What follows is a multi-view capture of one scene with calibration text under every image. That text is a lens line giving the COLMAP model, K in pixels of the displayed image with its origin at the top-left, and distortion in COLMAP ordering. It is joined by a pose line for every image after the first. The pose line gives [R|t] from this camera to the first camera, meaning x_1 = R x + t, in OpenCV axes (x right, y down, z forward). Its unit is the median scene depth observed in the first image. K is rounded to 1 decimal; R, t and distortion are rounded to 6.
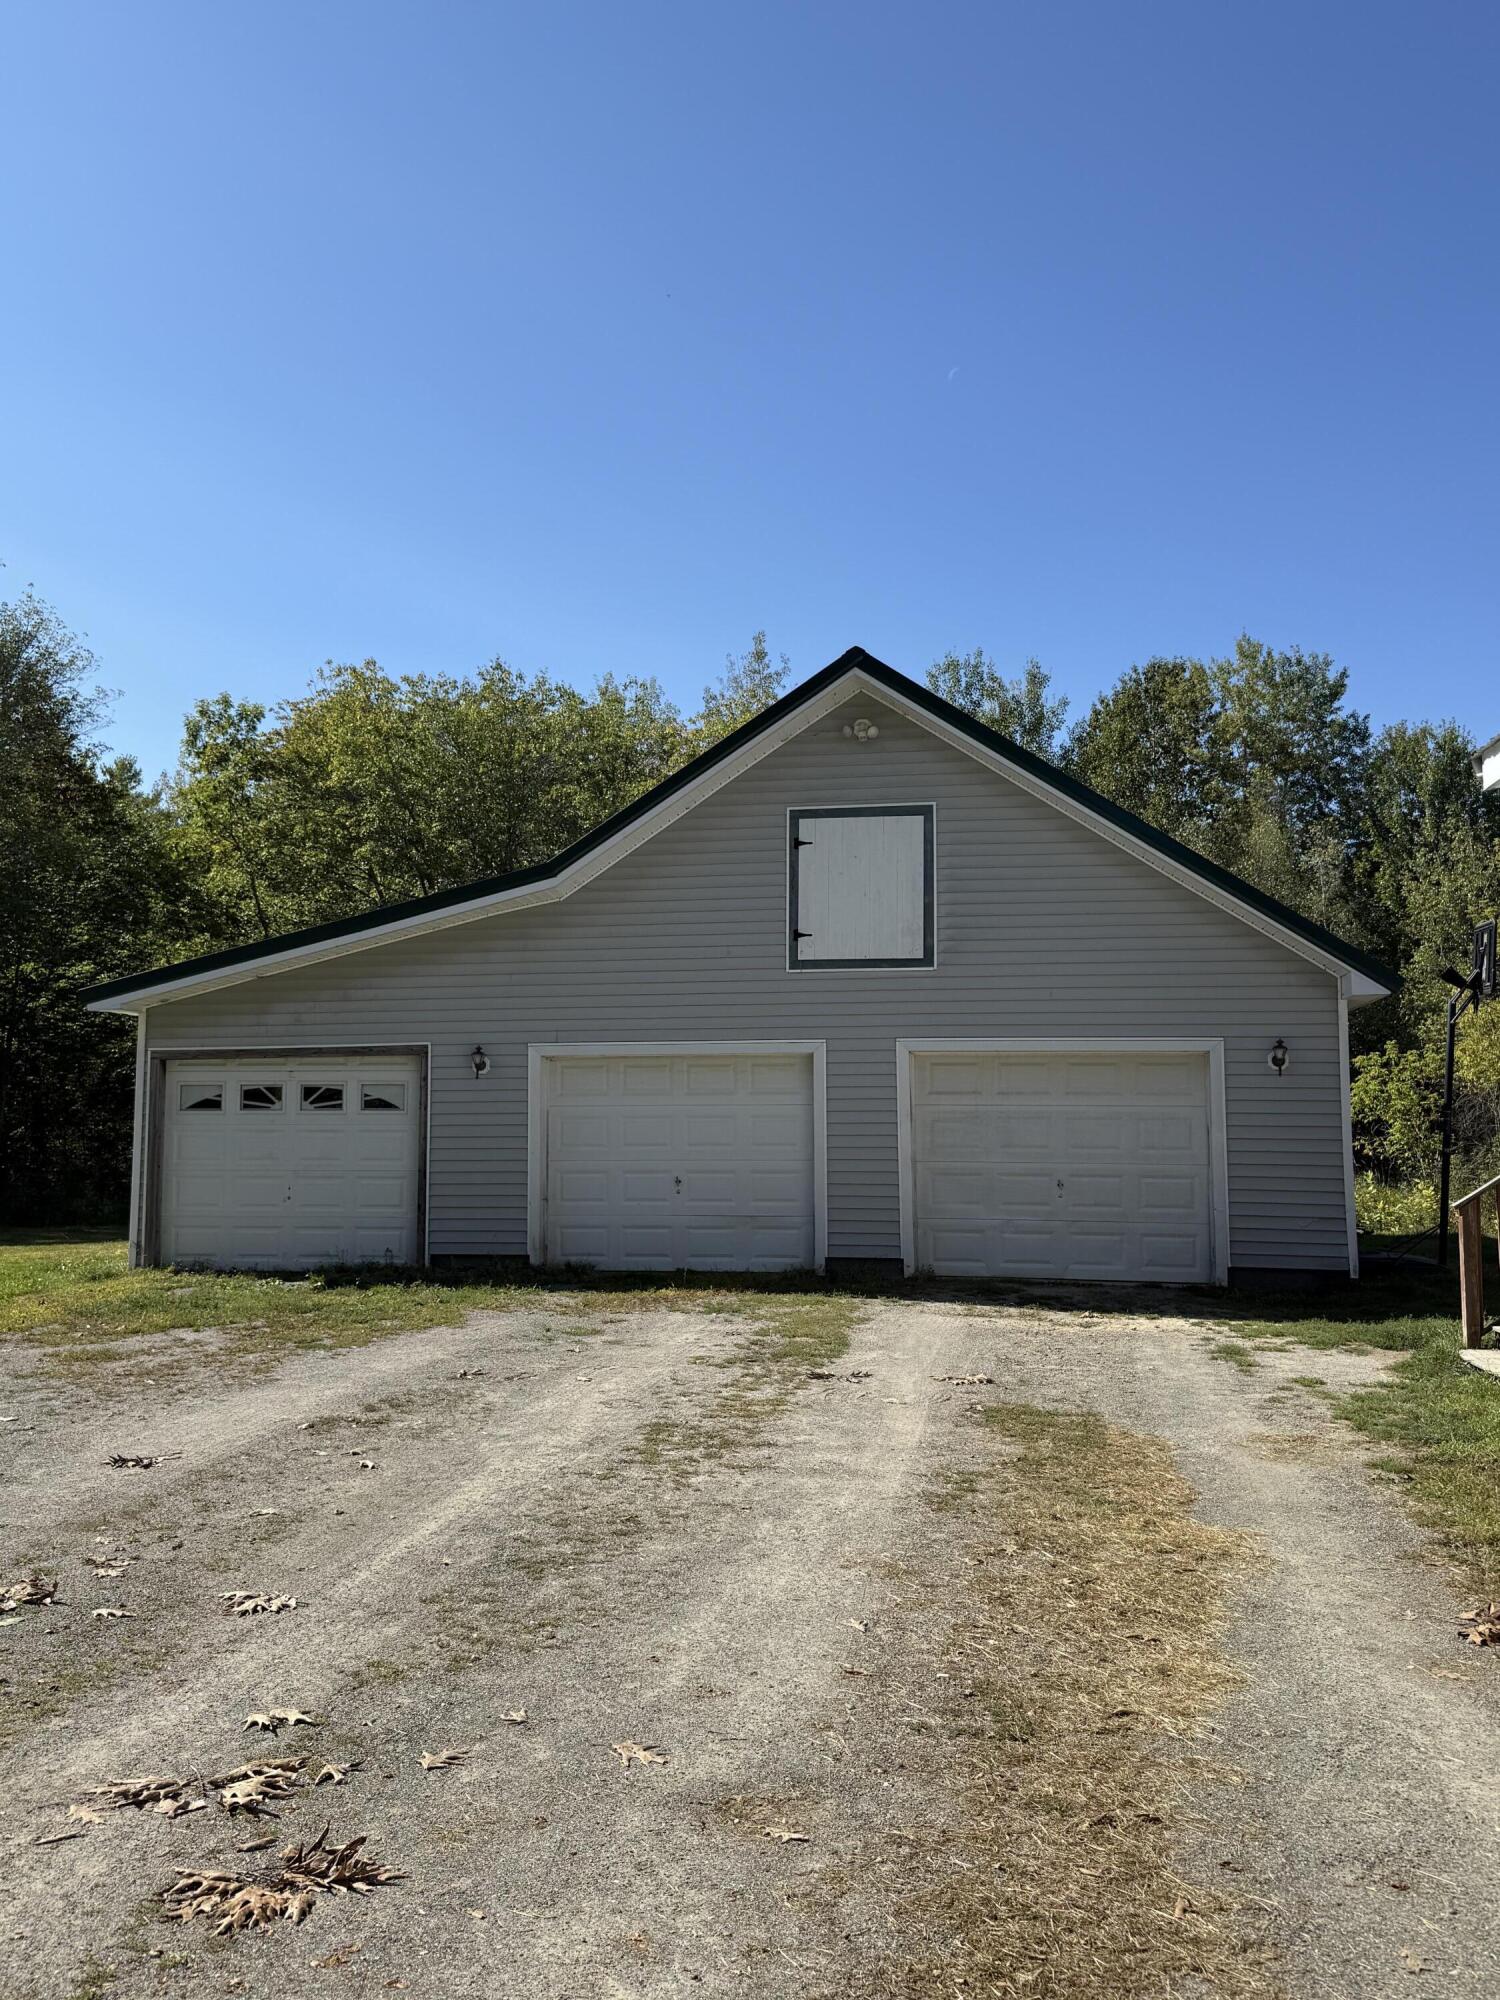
lens RADIAL K [[1686.8, 0, 746.6], [0, 1686.8, 997.2], [0, 0, 1]] dist [0.010105, 0.000840]
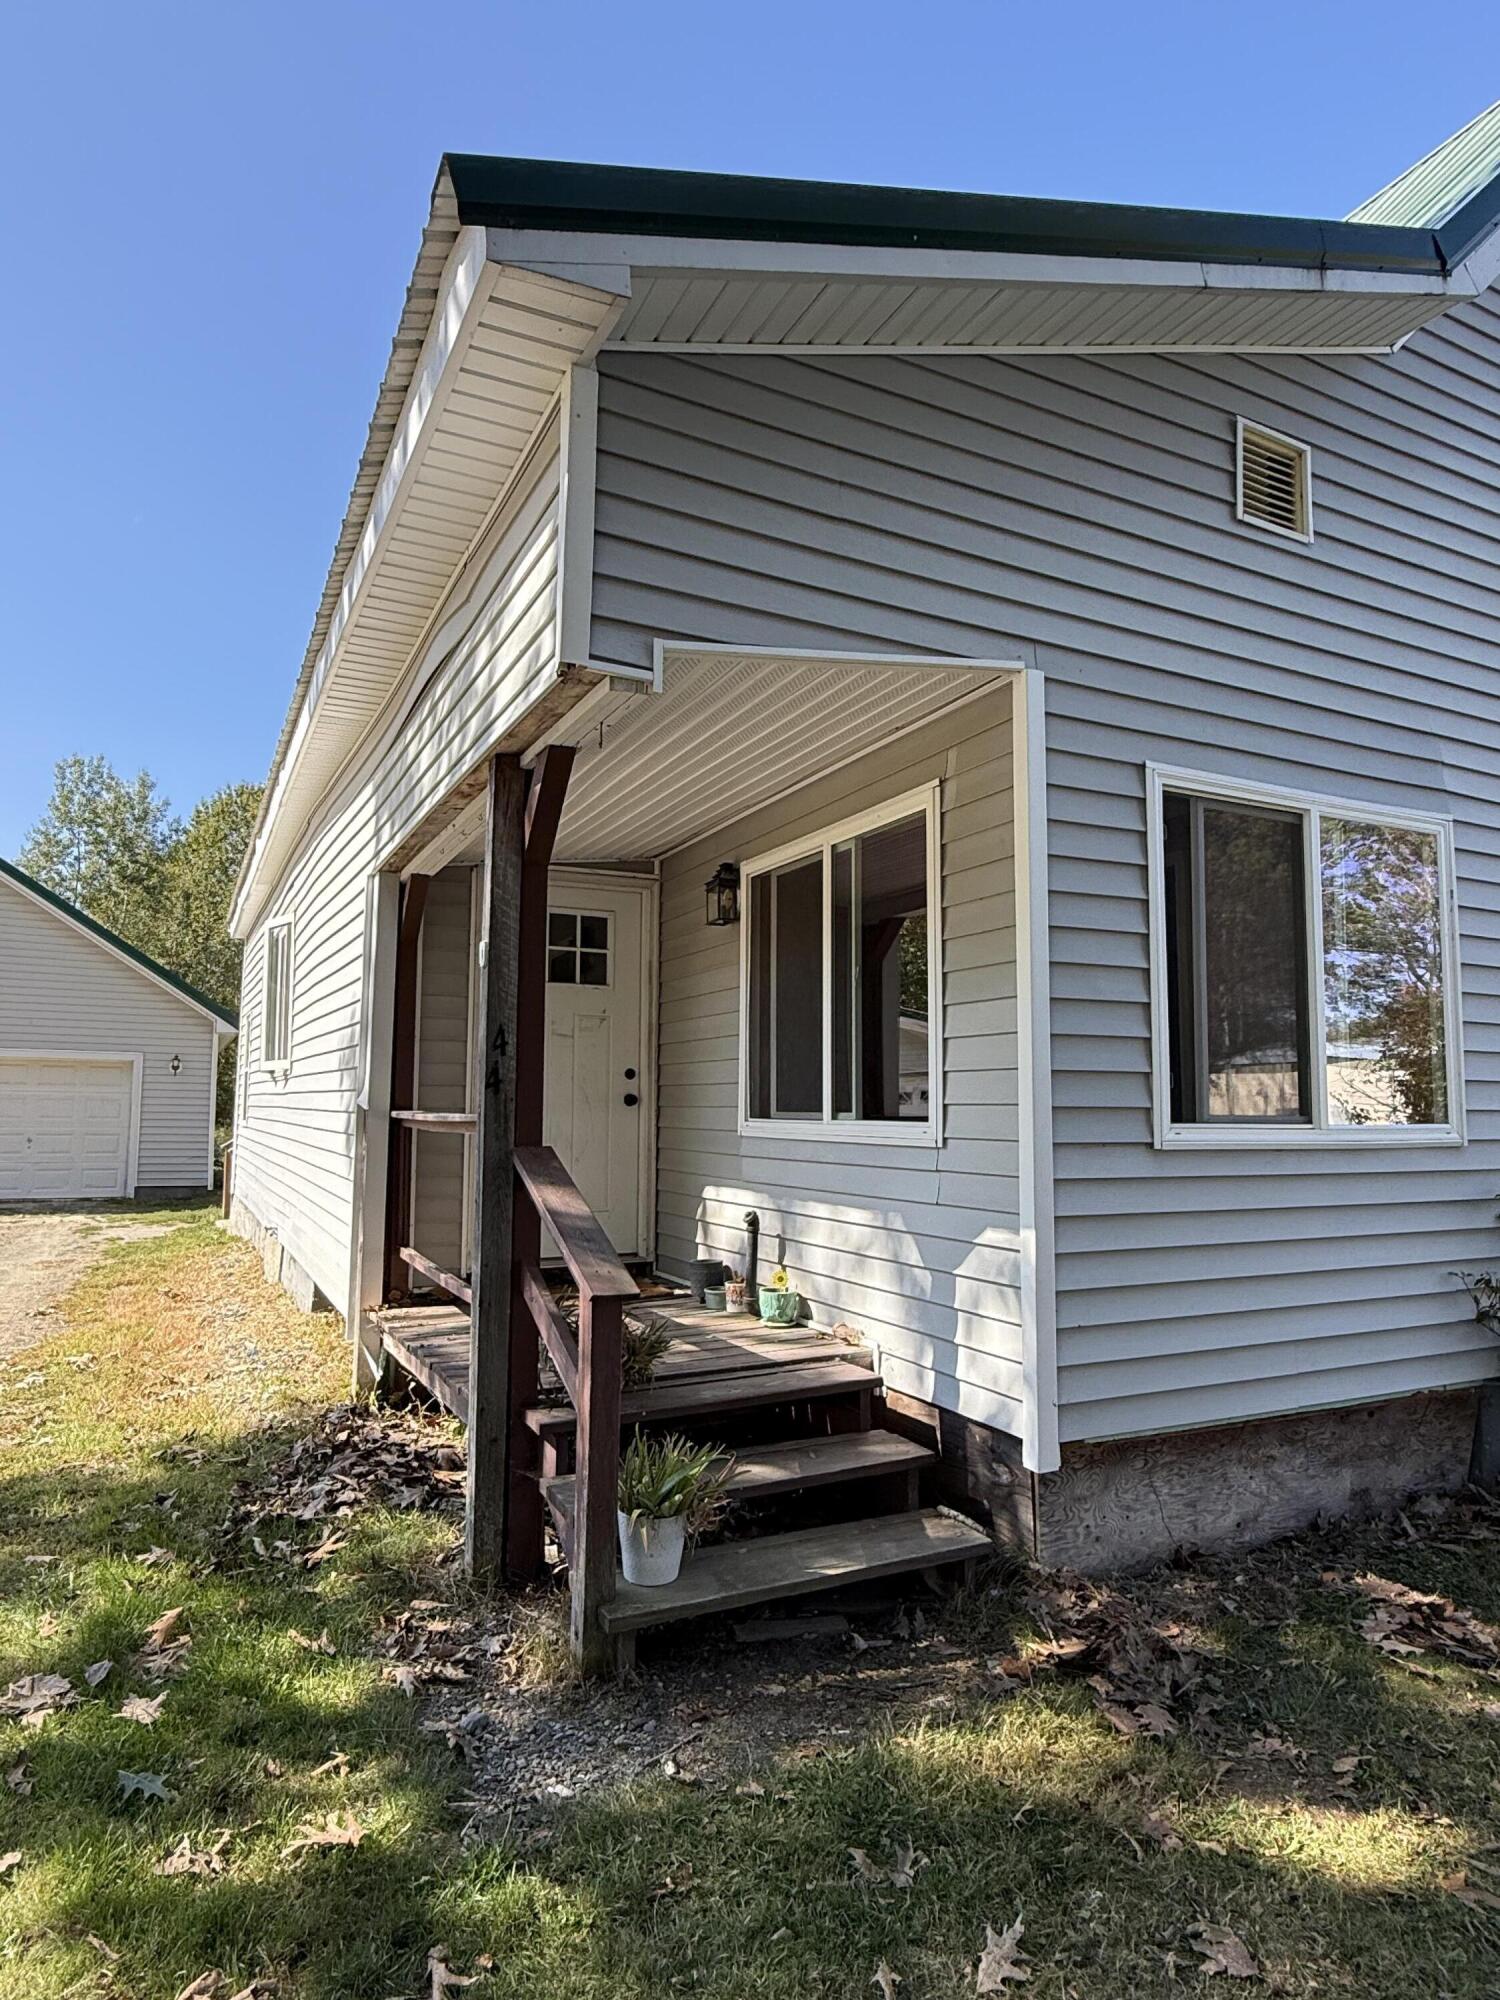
lens RADIAL K [[1151.7, 0, 739.5], [0, 1151.7, 986.2], [0, 0, 1]] dist [0.008511, 0.000470]
pose [[0.806705, 0.067800, 0.587052, 0.074350], [-0.053000, 0.997694, -0.042395, -0.024568], [-0.588572, 0.003086, 0.808439, -0.285104]]
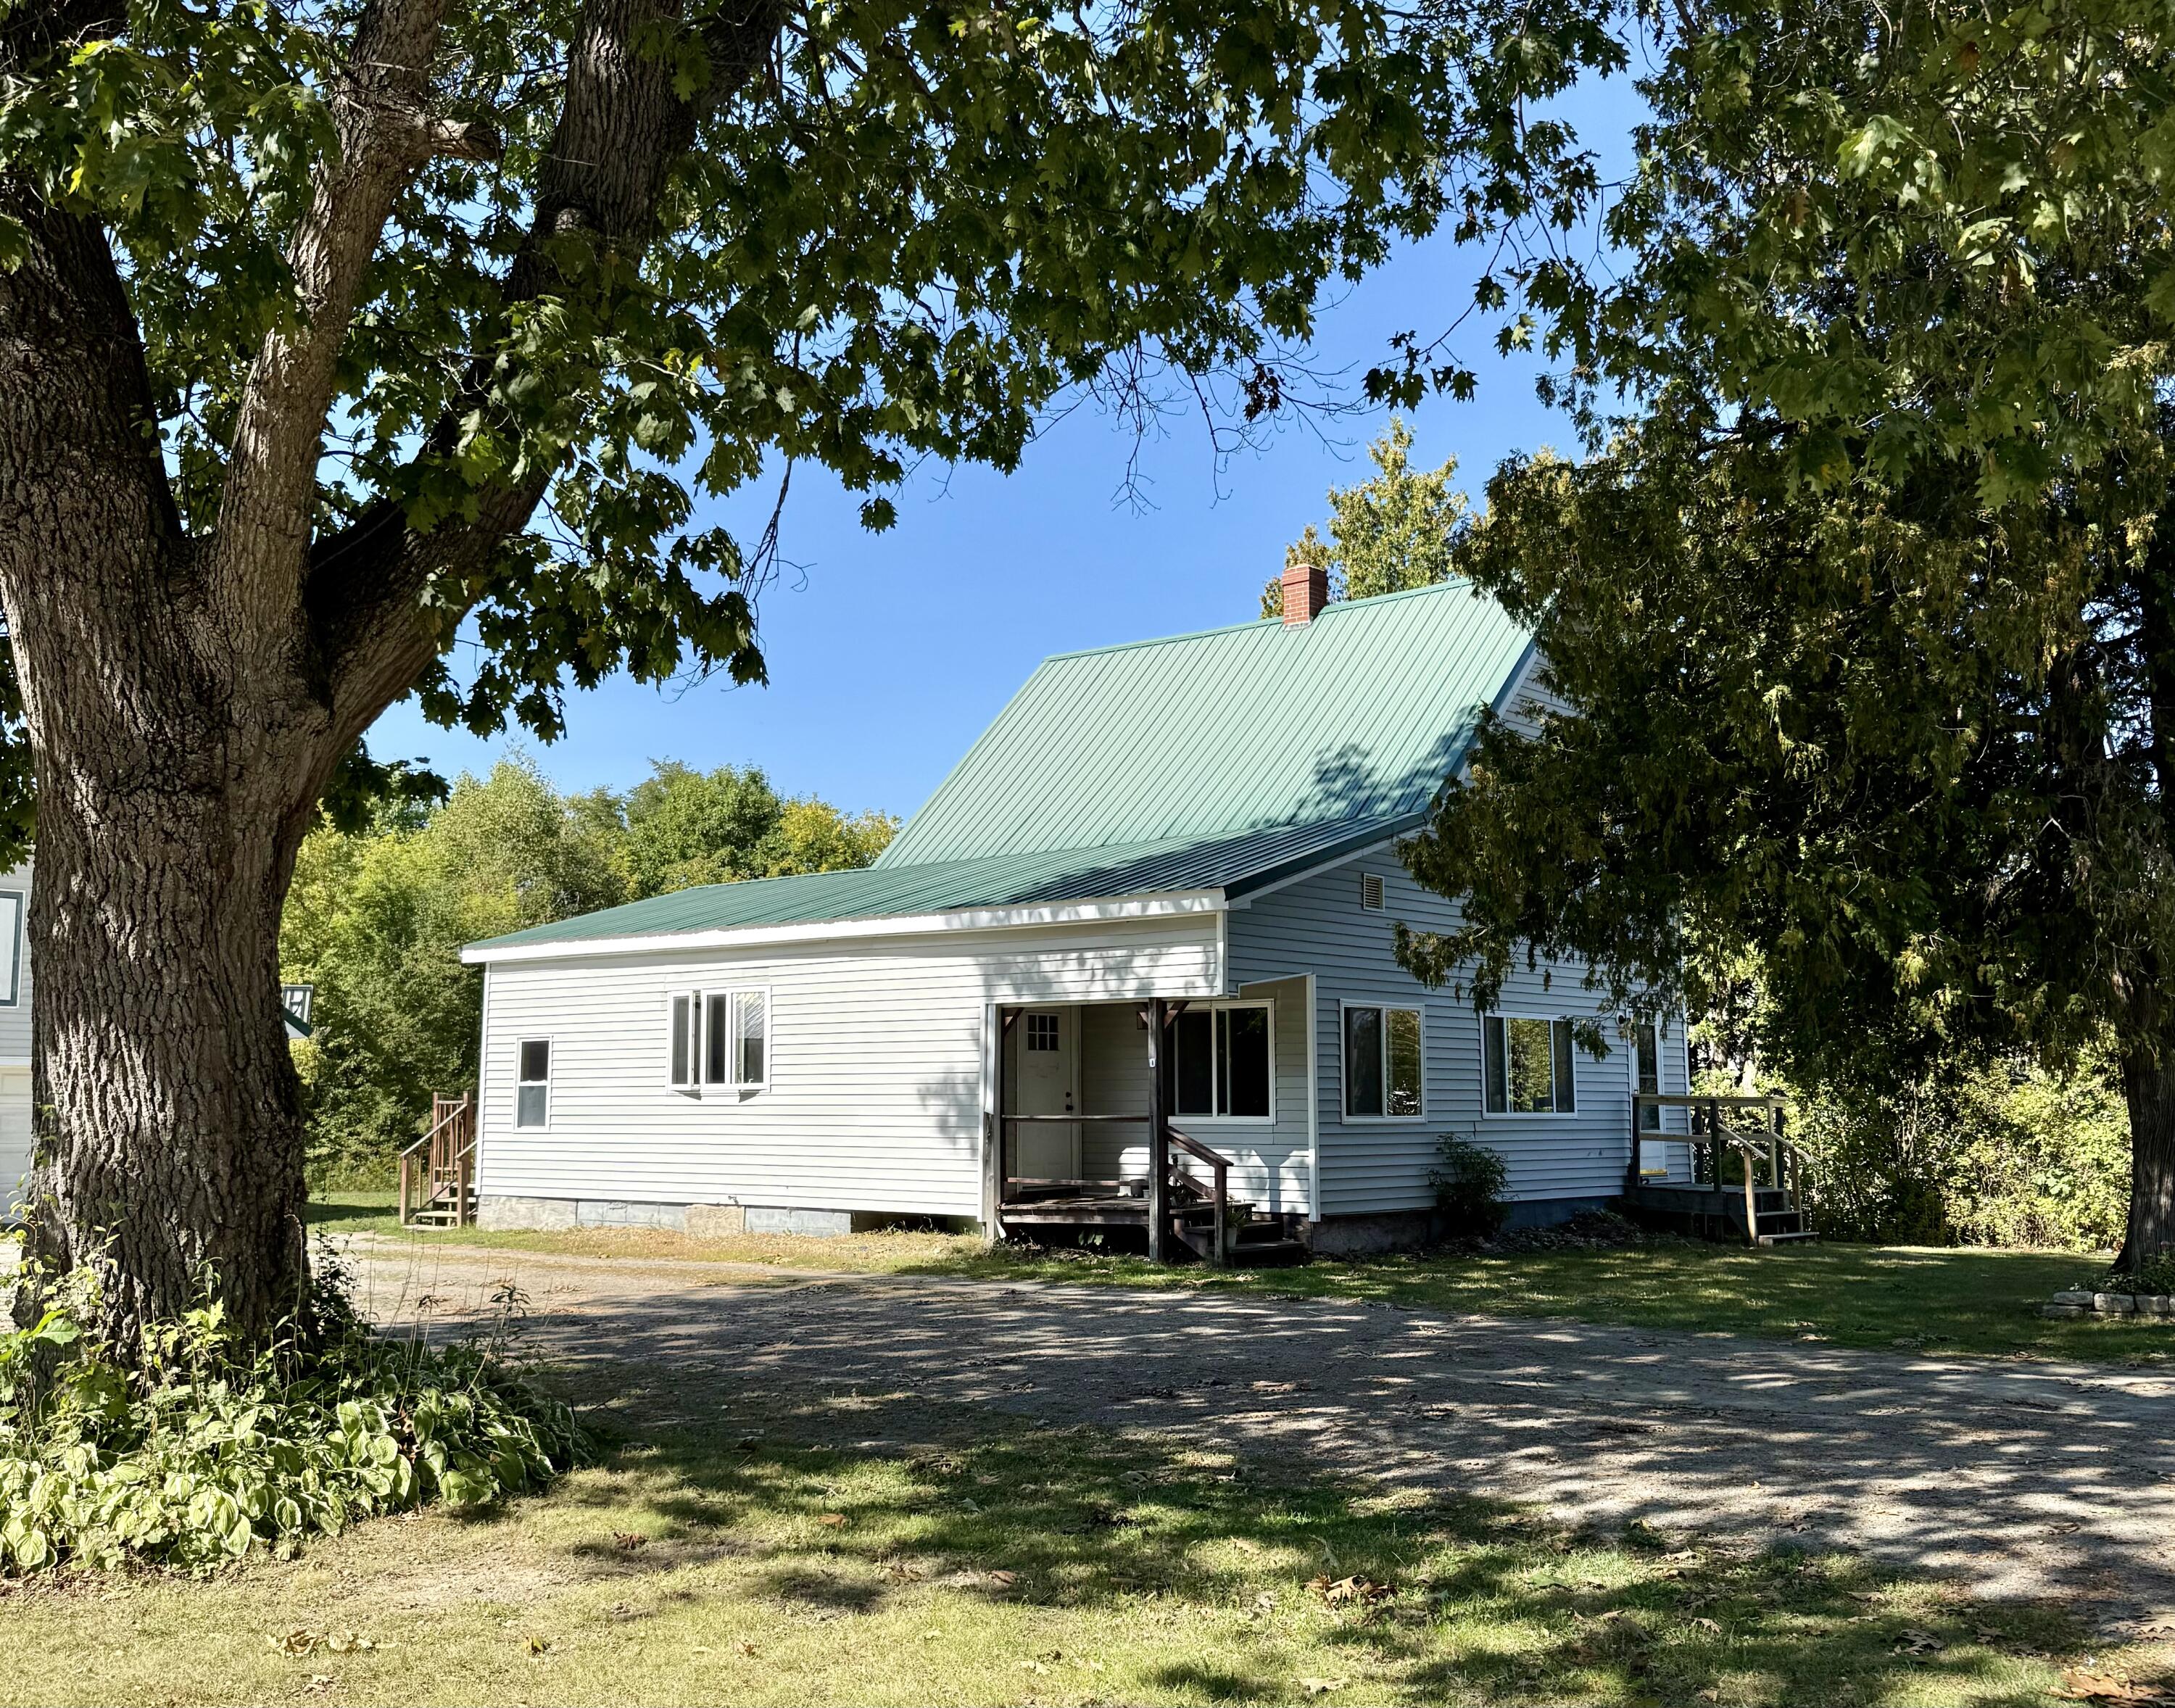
lens RADIAL K [[2315.5, 0, 1087.5], [0, 2315.5, 857.1], [0, 0, 1]] dist [0.082585, 0.000000]
pose [[0.488932, 0.086595, 0.868013, -1.117767], [-0.064915, 0.995913, -0.062790, -0.073333], [-0.869903, -0.025647, 0.492555, -0.737553]]
